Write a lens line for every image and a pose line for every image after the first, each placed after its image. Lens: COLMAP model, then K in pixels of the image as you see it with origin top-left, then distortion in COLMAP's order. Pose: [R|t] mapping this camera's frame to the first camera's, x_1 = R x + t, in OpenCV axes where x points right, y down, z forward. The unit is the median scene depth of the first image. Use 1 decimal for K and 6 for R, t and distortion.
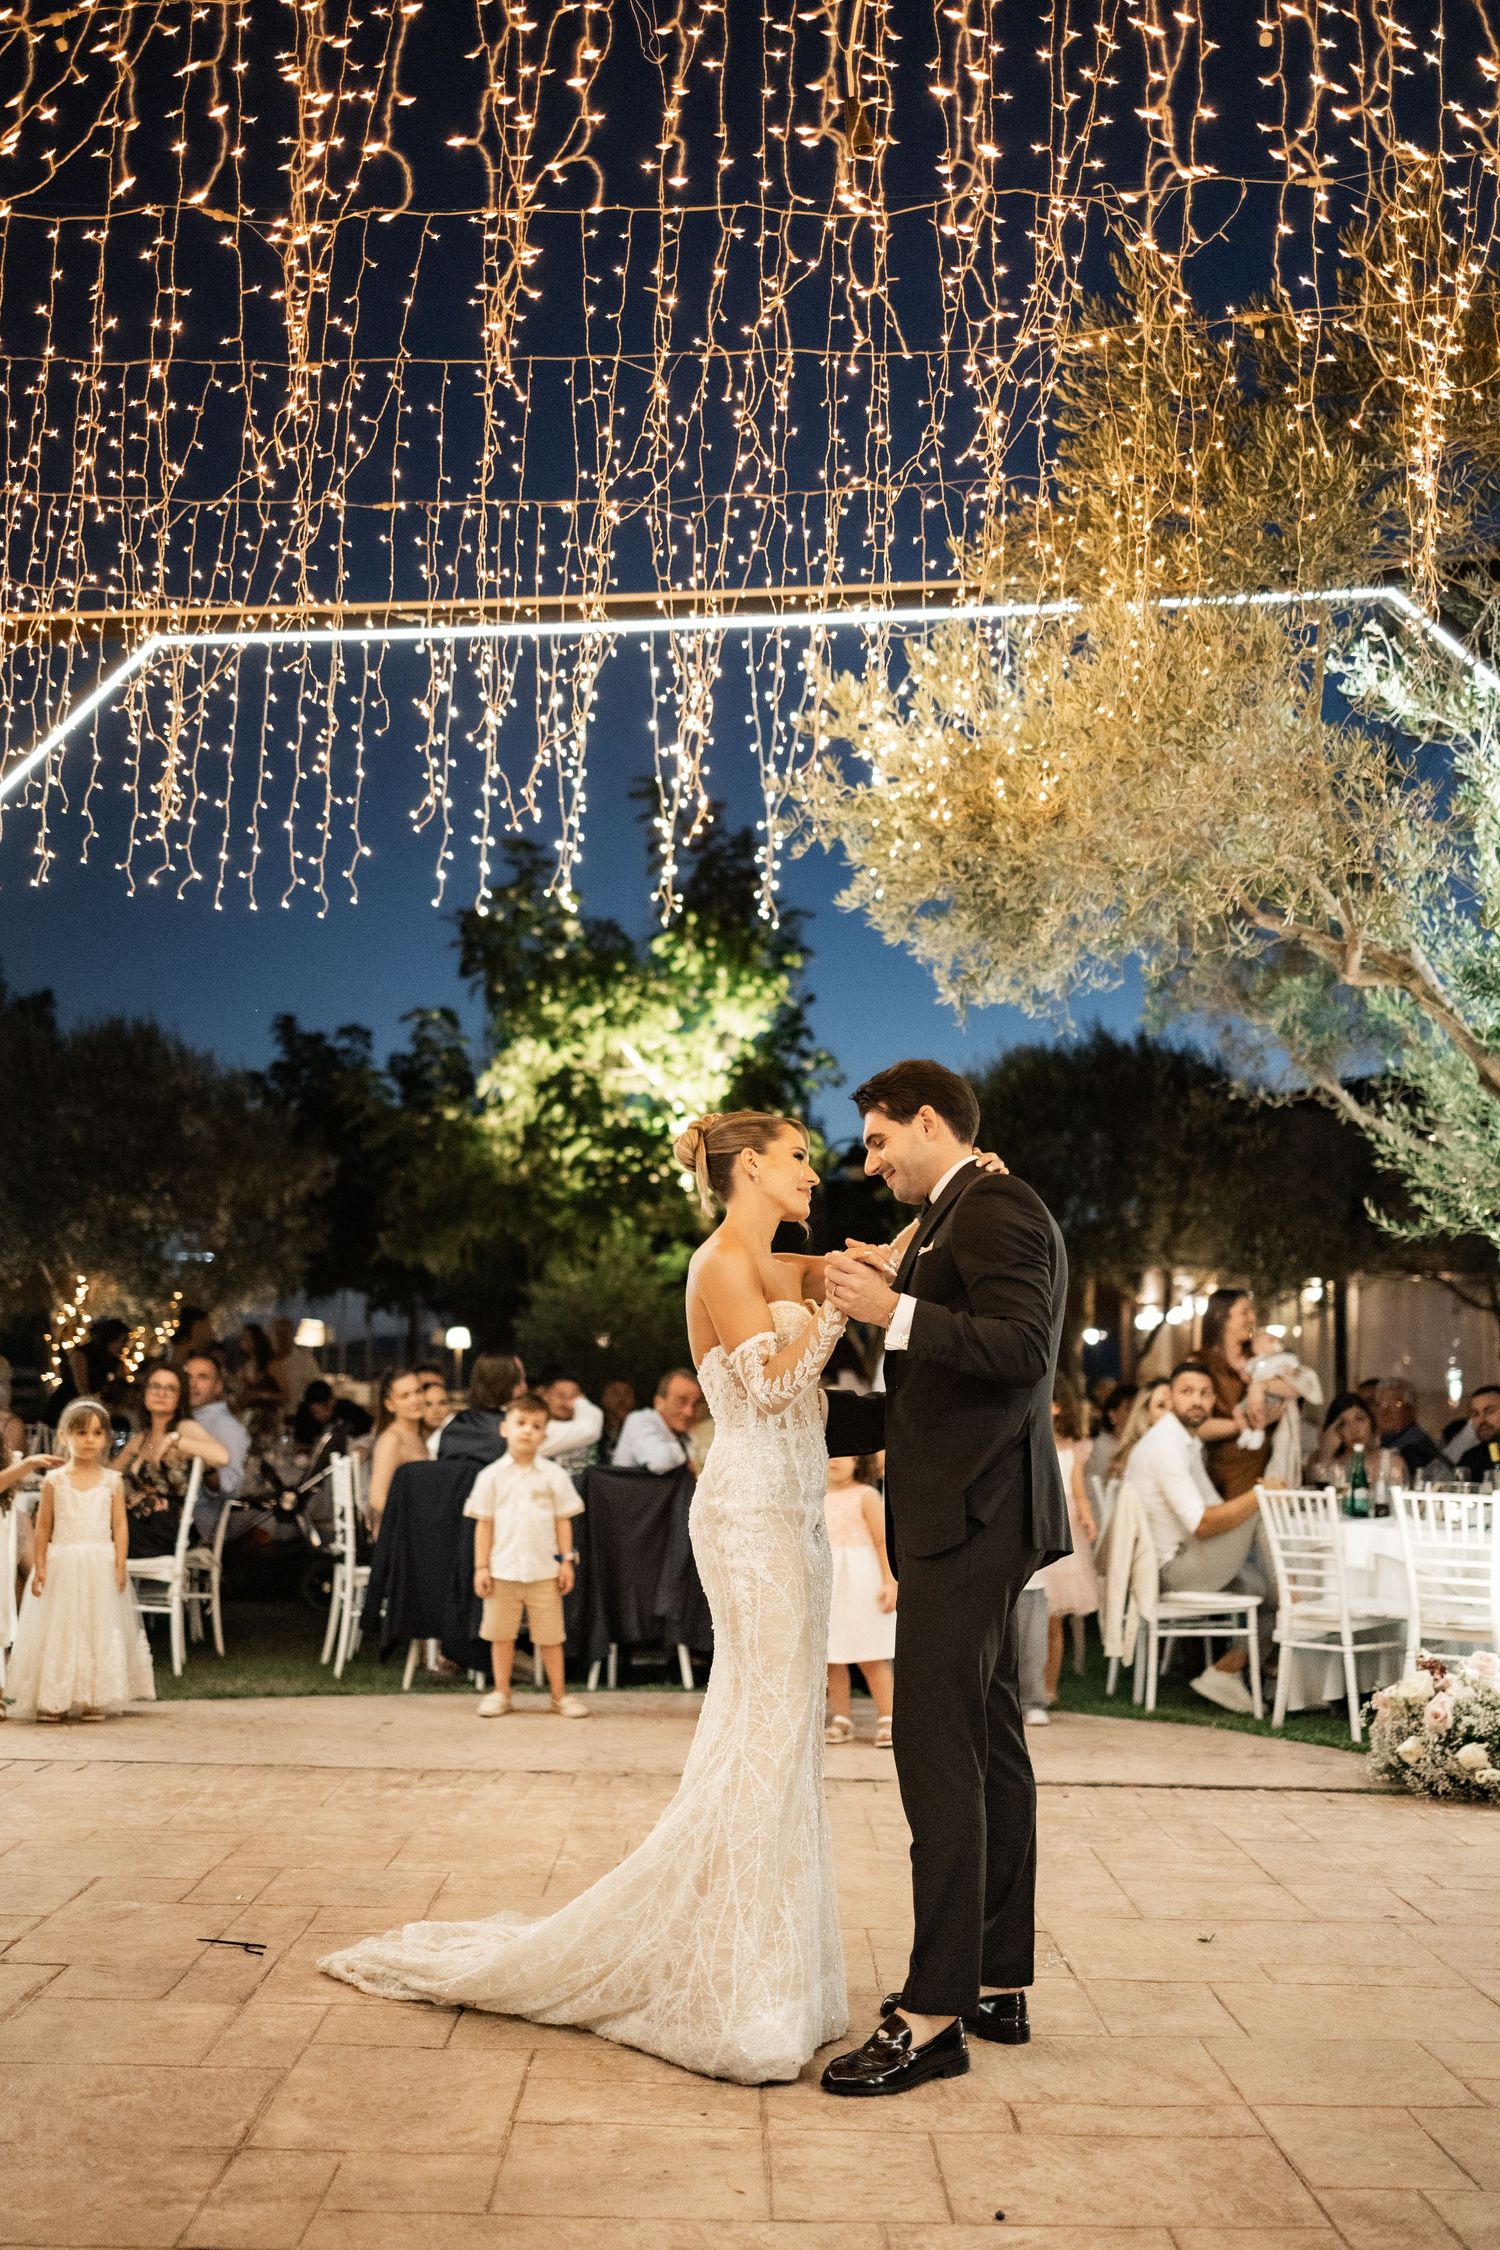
lens RADIAL K [[2169.4, 0, 756.5], [0, 2169.4, 1120.0], [0, 0, 1]] dist [-0.009218, 0.000000]
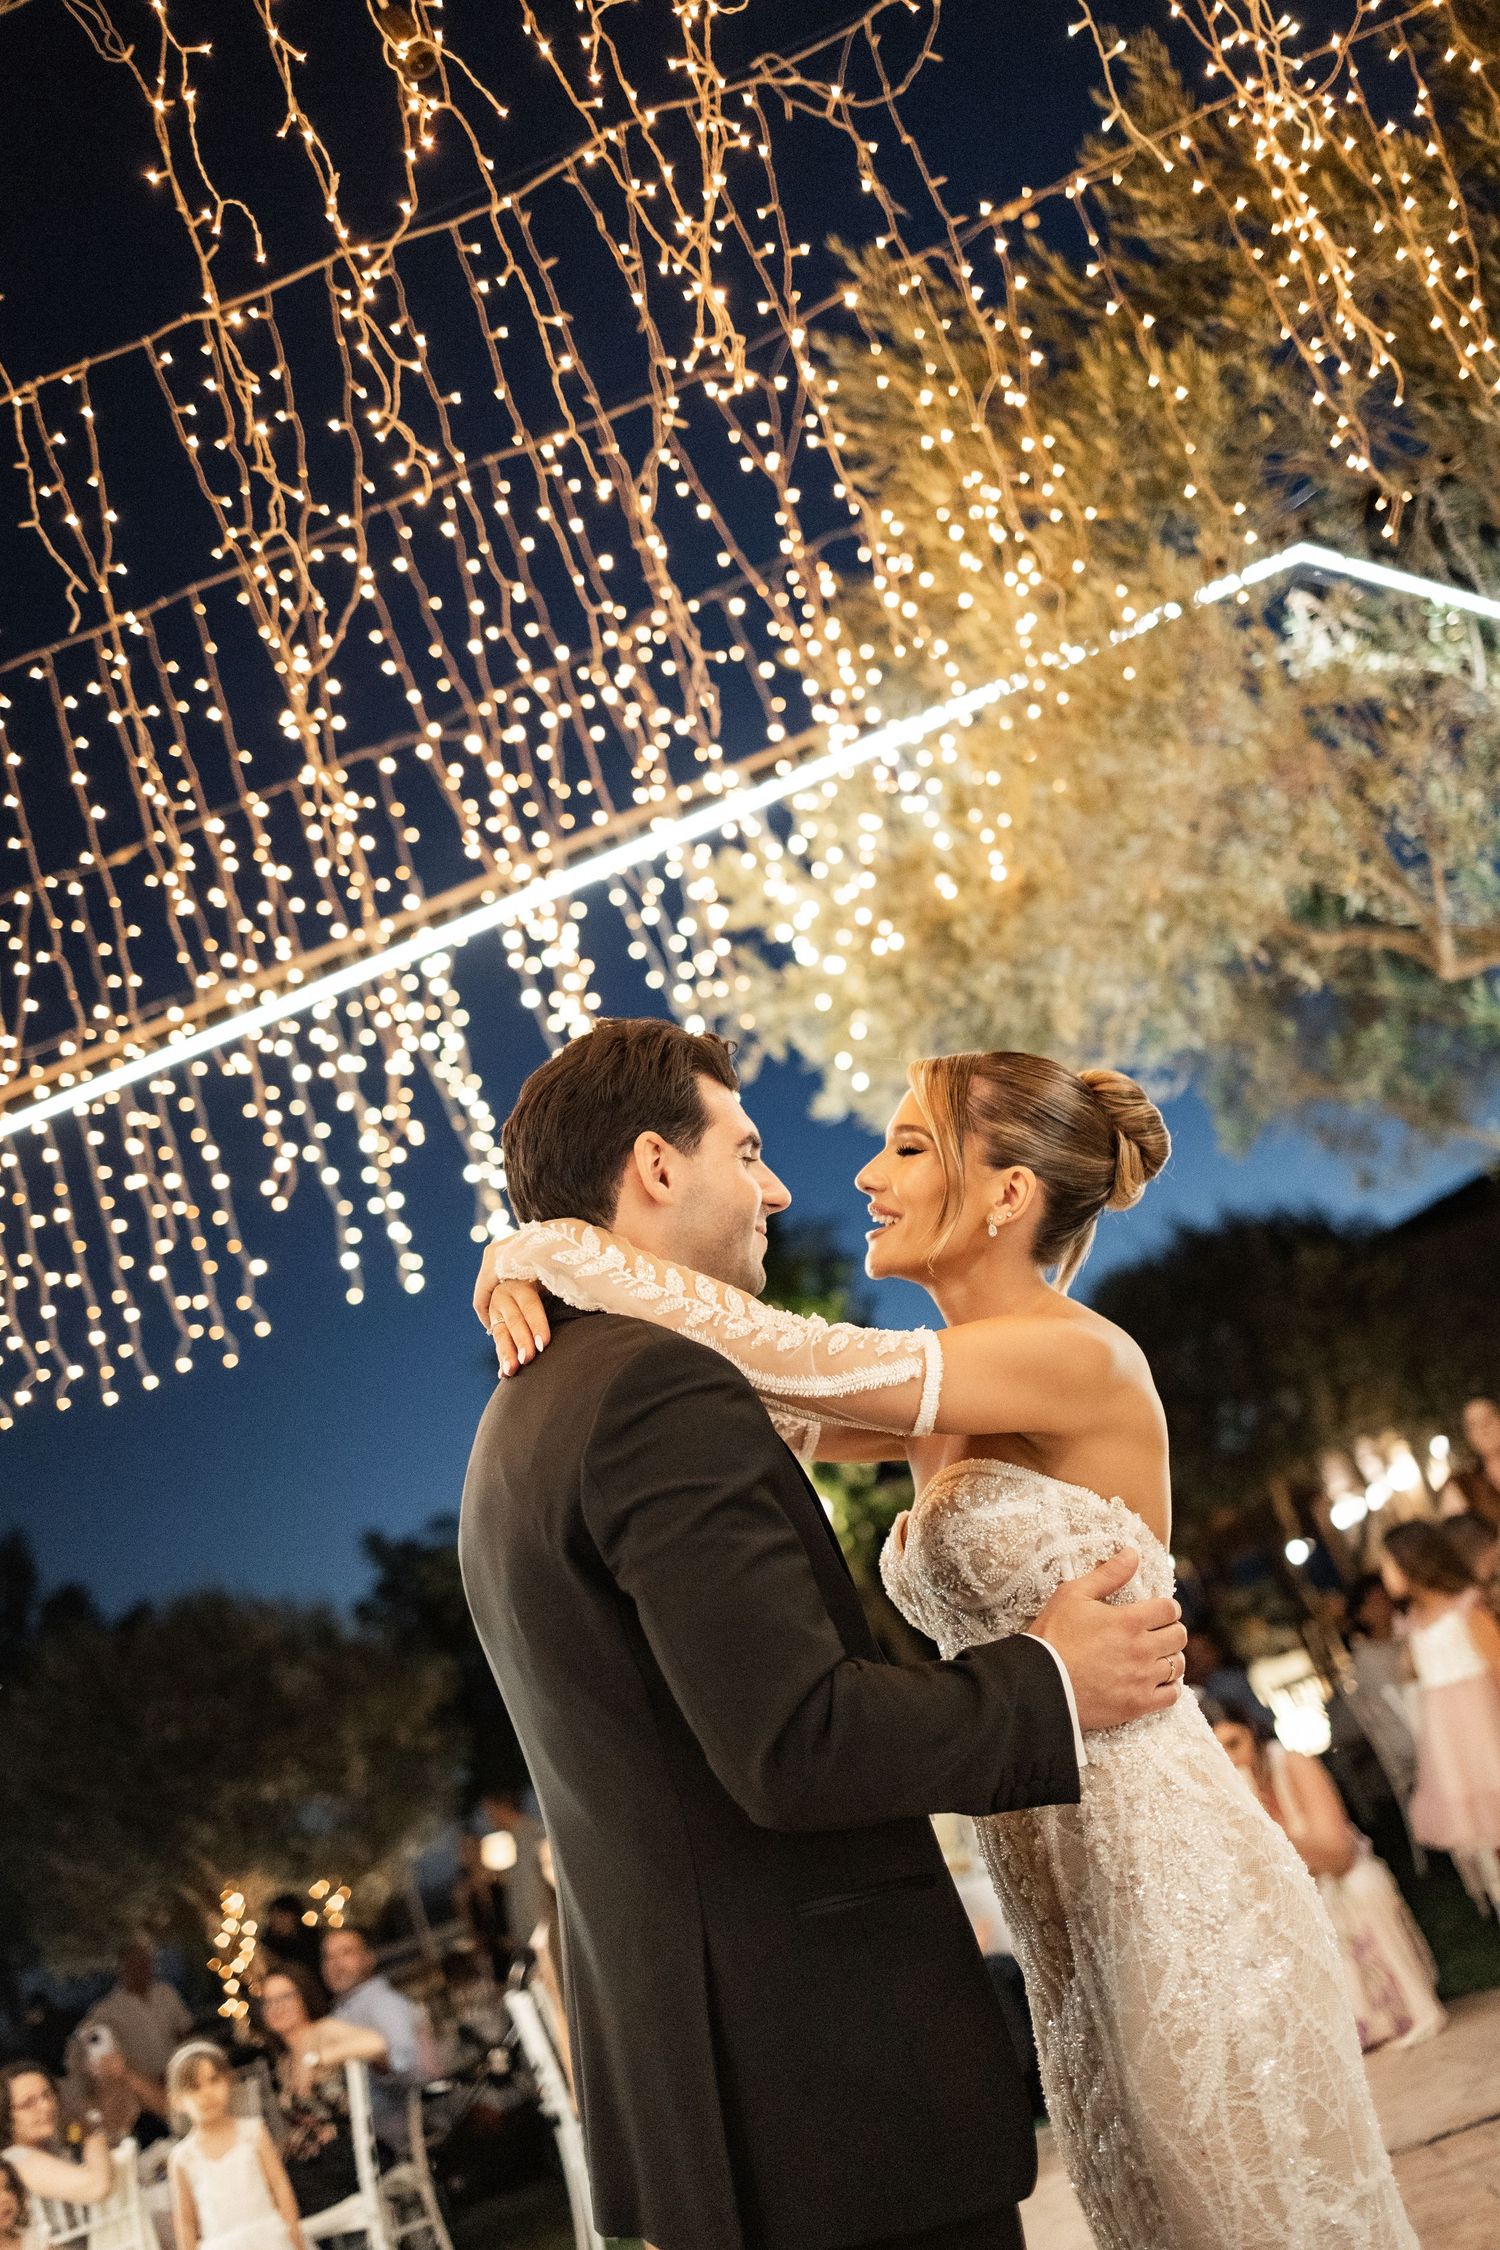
lens RADIAL K [[2169.4, 0, 742.7], [0, 2169.4, 1139.0], [0, 0, 1]] dist [-0.009218, 0.000000]
pose [[0.932750, -0.360466, -0.006511, 0.010338], [0.354496, 0.920292, -0.165513, 0.023848], [0.065654, 0.152074, 0.986186, 0.153354]]
